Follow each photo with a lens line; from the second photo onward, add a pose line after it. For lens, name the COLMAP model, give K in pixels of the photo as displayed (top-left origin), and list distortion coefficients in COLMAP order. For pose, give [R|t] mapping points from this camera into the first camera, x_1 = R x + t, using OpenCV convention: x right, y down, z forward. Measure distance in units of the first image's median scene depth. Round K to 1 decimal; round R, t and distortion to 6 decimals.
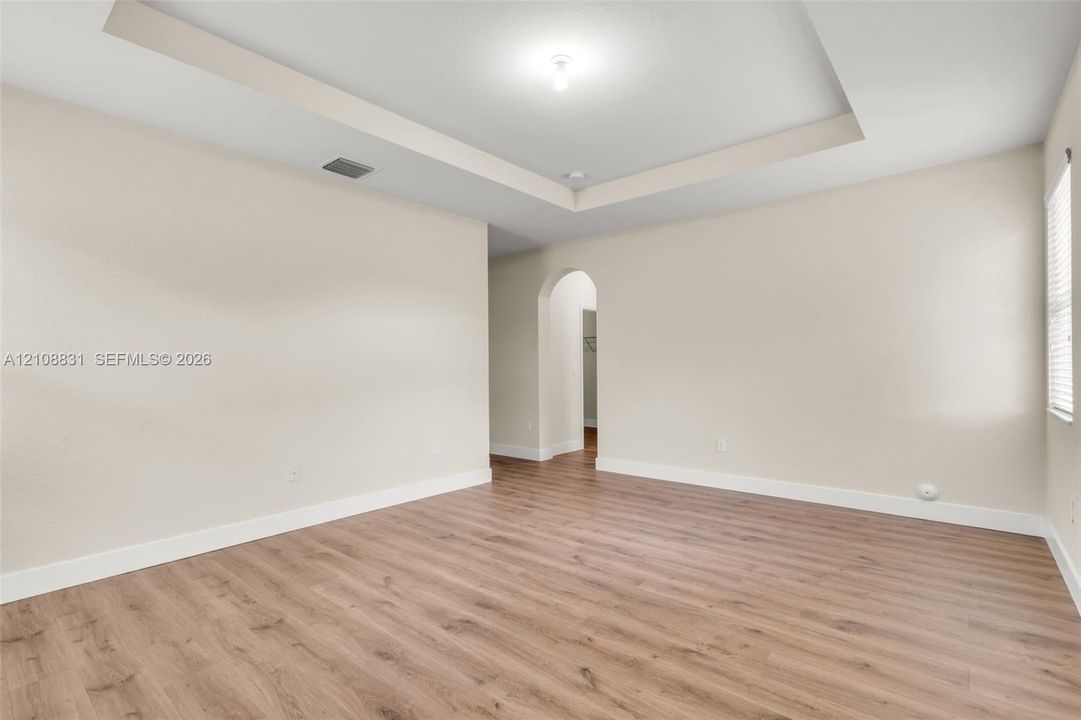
lens RADIAL K [[496.4, 0, 541.5], [0, 496.4, 365.2], [0, 0, 1]] dist [0.002465, 0.001172]
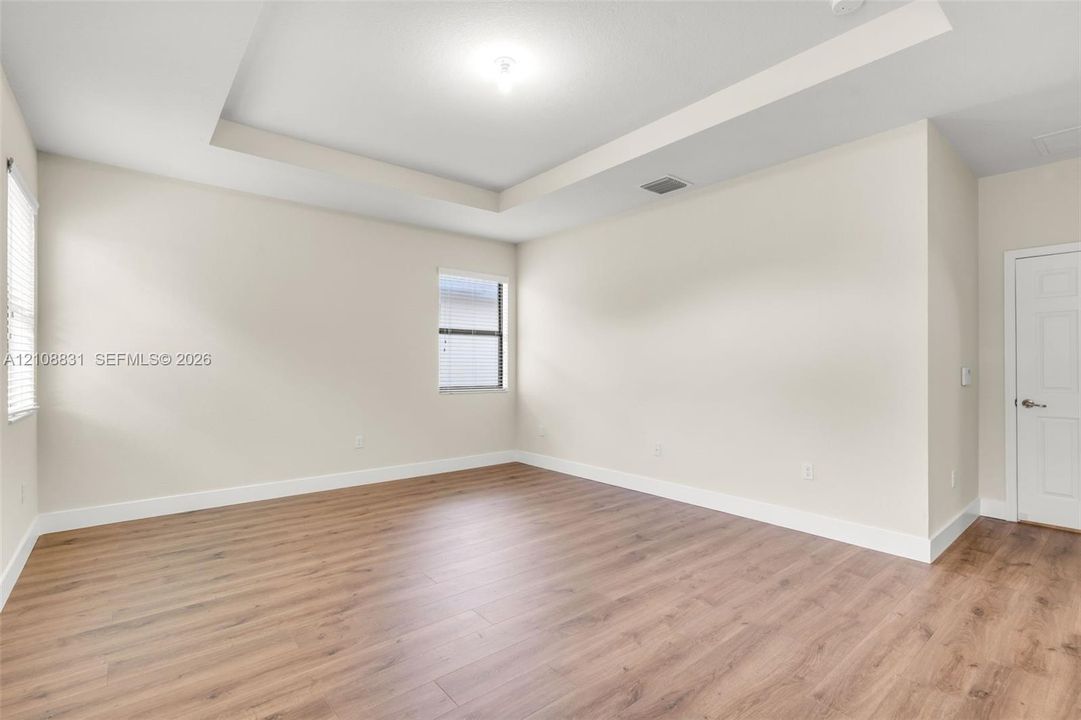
lens RADIAL K [[496.4, 0, 541.5], [0, 496.4, 365.2], [0, 0, 1]] dist [0.002465, 0.001172]
pose [[-0.163864, 0.007573, -0.986454, 0.820947], [0.004488, 0.999966, 0.006932, -0.002737], [0.986473, -0.003291, -0.163892, 0.987794]]
